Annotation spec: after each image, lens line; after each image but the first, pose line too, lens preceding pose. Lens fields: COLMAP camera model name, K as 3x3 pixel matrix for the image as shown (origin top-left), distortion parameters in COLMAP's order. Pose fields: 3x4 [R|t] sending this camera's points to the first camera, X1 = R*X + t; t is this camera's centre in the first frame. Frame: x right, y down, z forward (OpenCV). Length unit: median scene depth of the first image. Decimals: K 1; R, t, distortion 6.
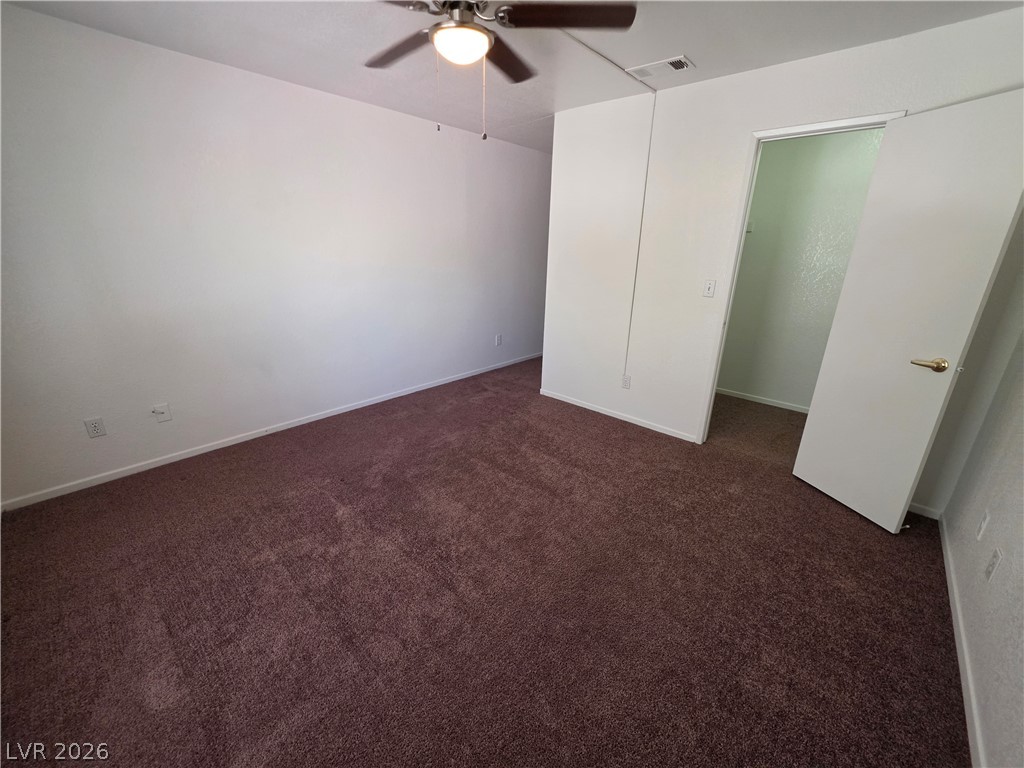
lens RADIAL K [[413.3, 0, 506.9], [0, 413.3, 378.7], [0, 0, 1]] dist [0.000029, -0.000013]
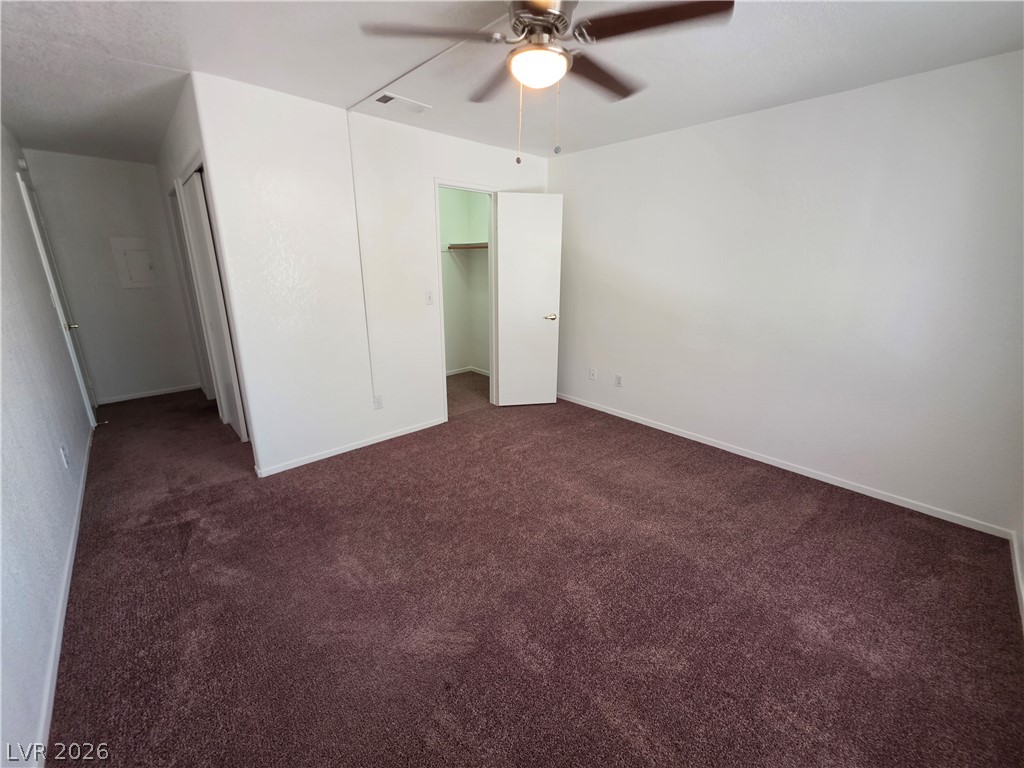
lens RADIAL K [[413.3, 0, 506.9], [0, 413.3, 378.7], [0, 0, 1]] dist [0.000029, -0.000013]
pose [[0.082240, -0.280776, 0.956243, -0.617852], [0.317553, 0.916866, 0.241903, -0.187347], [-0.944668, 0.283764, 0.164564, 0.571590]]
